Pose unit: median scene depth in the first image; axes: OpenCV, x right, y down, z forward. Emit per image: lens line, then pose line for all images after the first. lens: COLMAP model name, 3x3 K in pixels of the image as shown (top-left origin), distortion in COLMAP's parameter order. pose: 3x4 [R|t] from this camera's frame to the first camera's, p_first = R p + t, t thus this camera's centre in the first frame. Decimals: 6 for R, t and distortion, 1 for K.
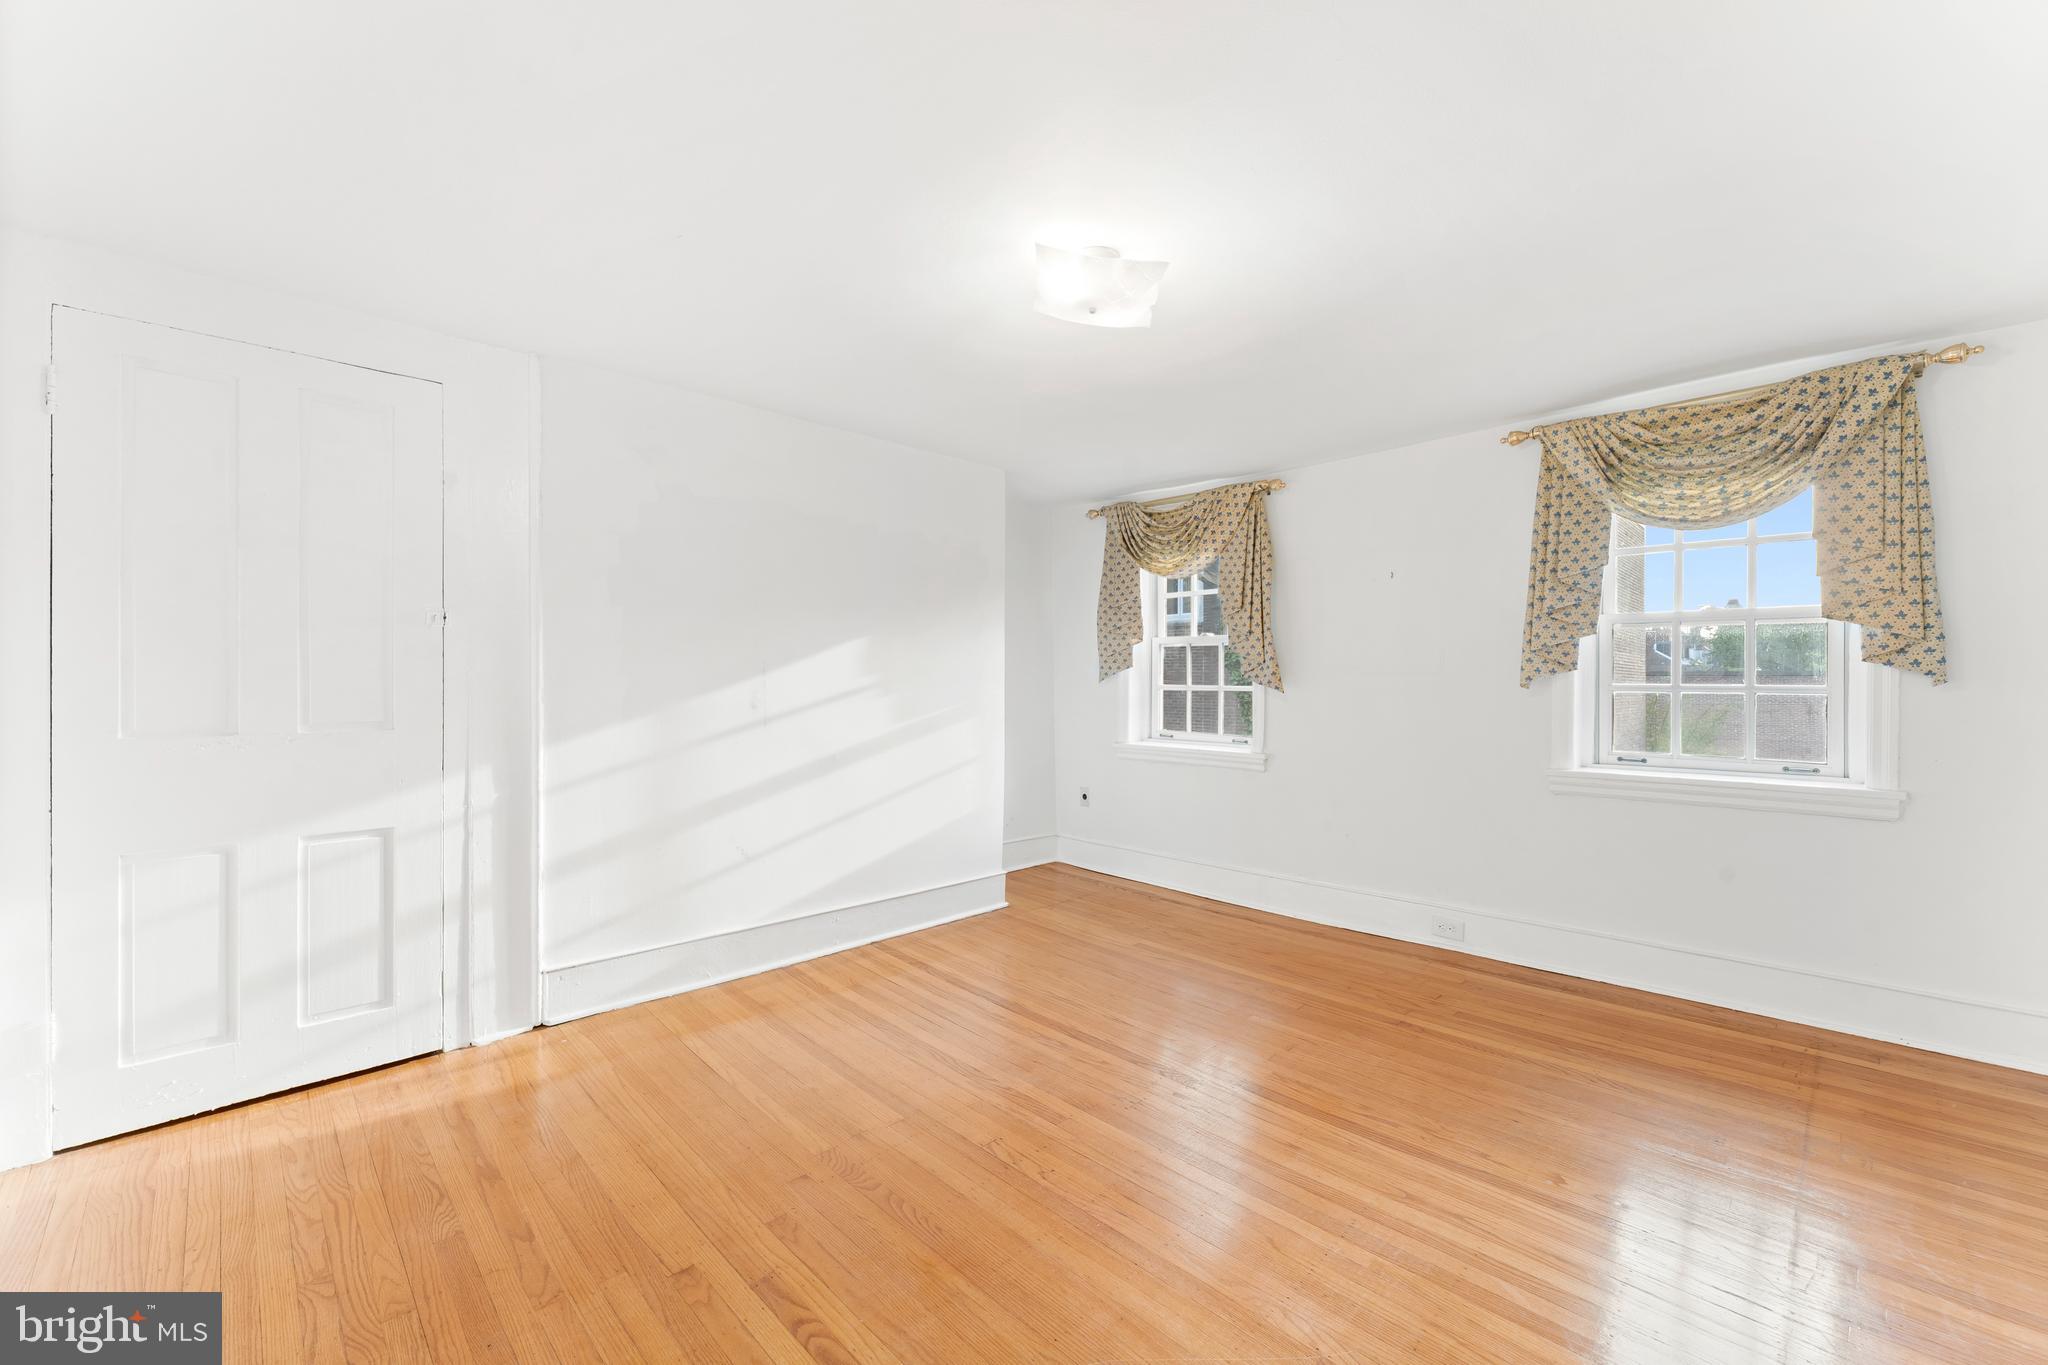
lens RADIAL K [[825.4, 0, 1014.7], [0, 825.4, 680.0], [0, 0, 1]] dist [0.002577, -0.000274]
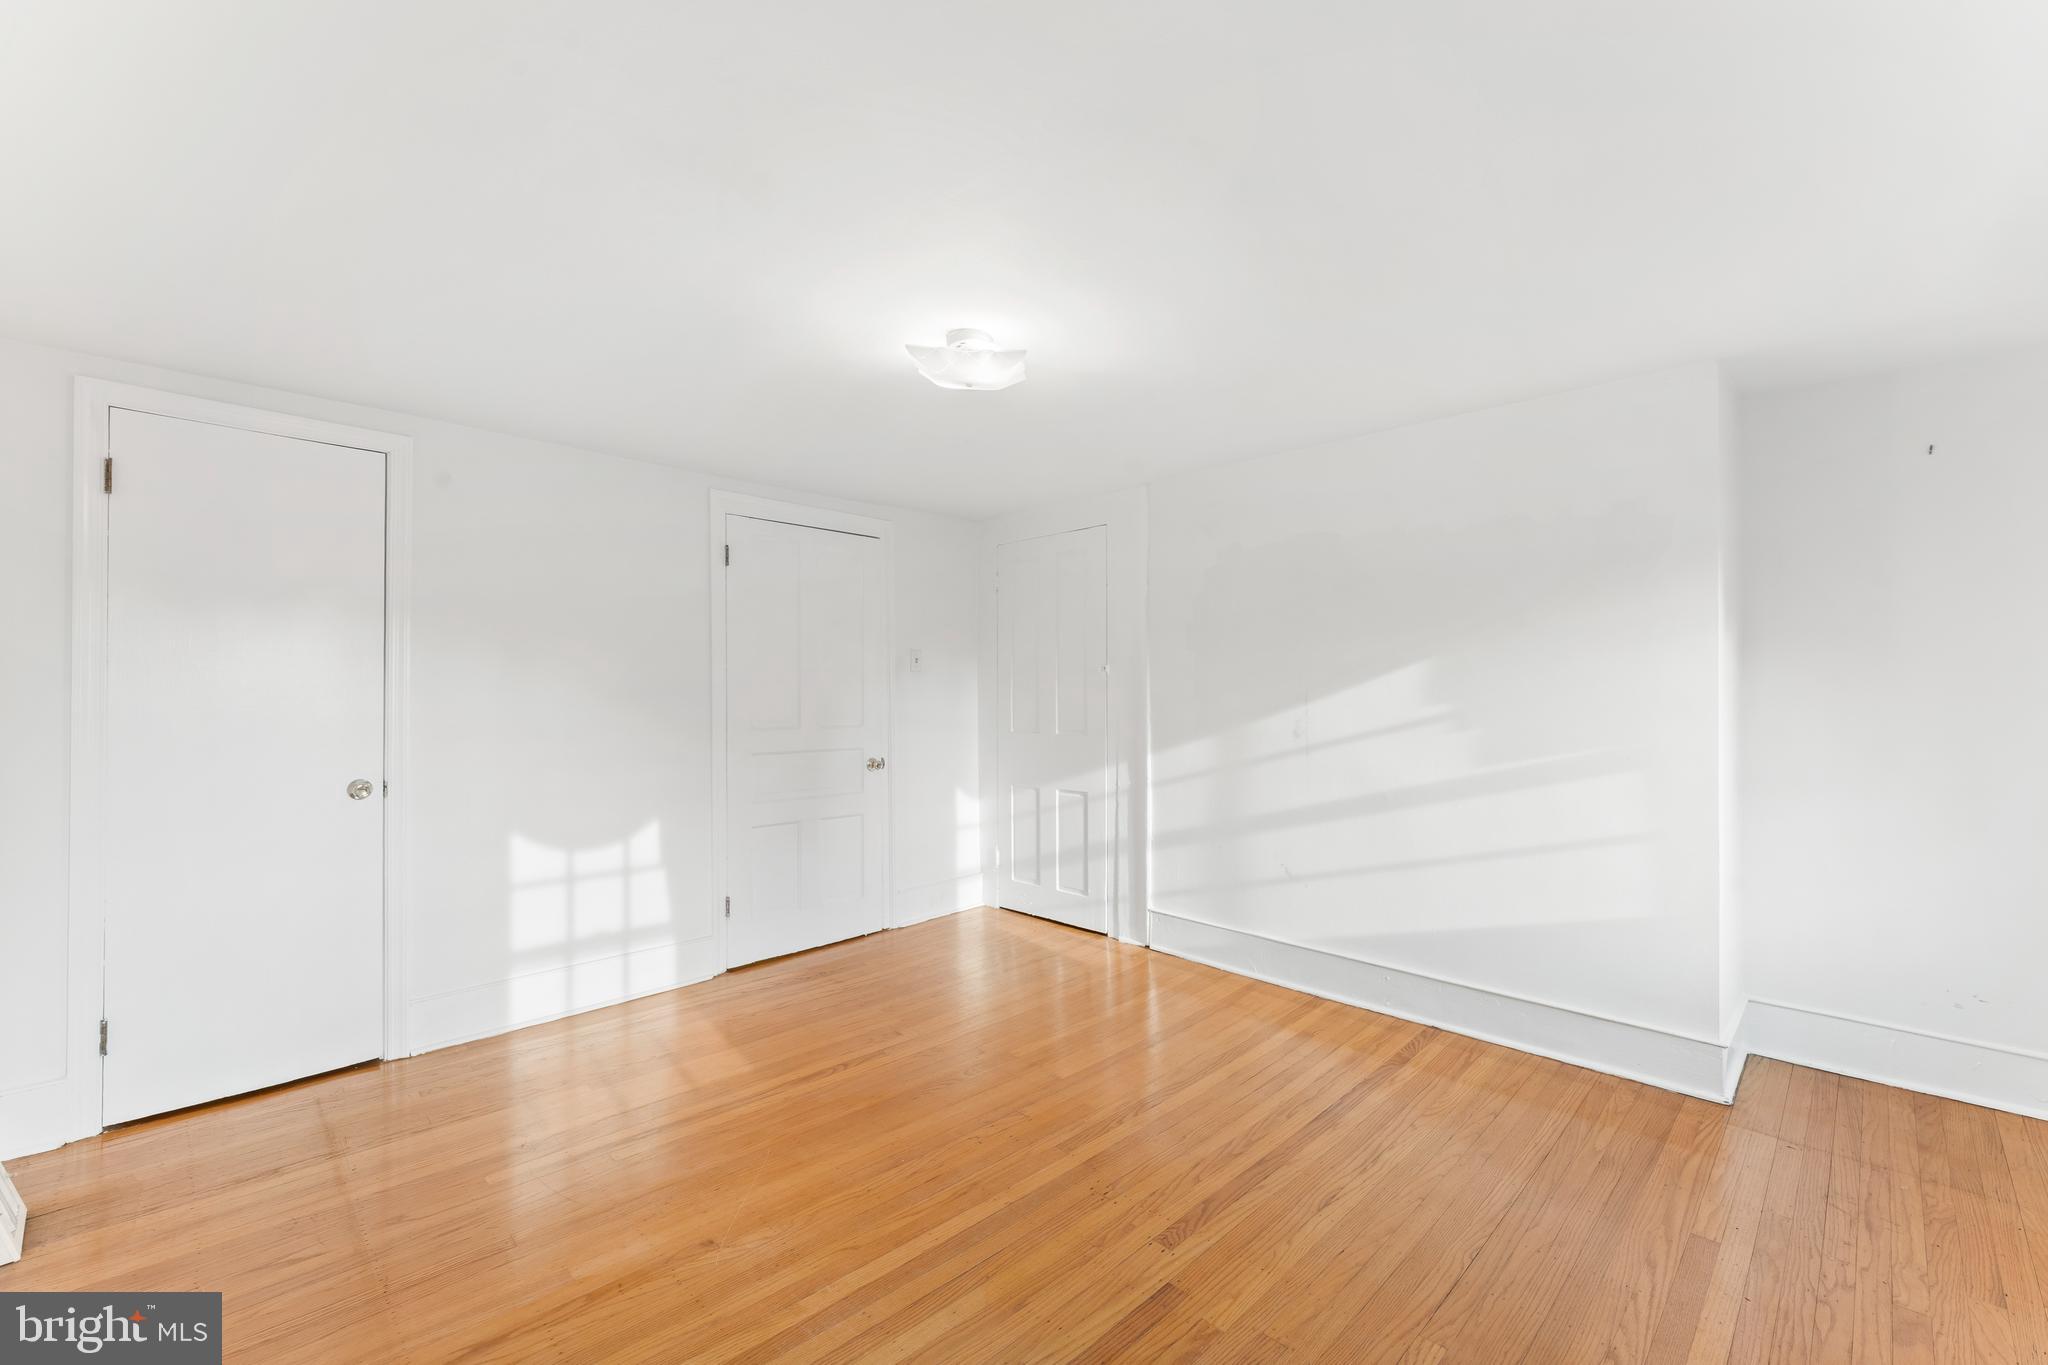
lens RADIAL K [[825.4, 0, 1014.9], [0, 825.4, 687.3], [0, 0, 1]] dist [0.002577, -0.000274]
pose [[0.008037, -0.011349, -0.999903, 0.814981], [-0.002905, 0.999931, -0.011373, -0.015699], [0.999963, 0.002996, 0.008004, 0.707249]]
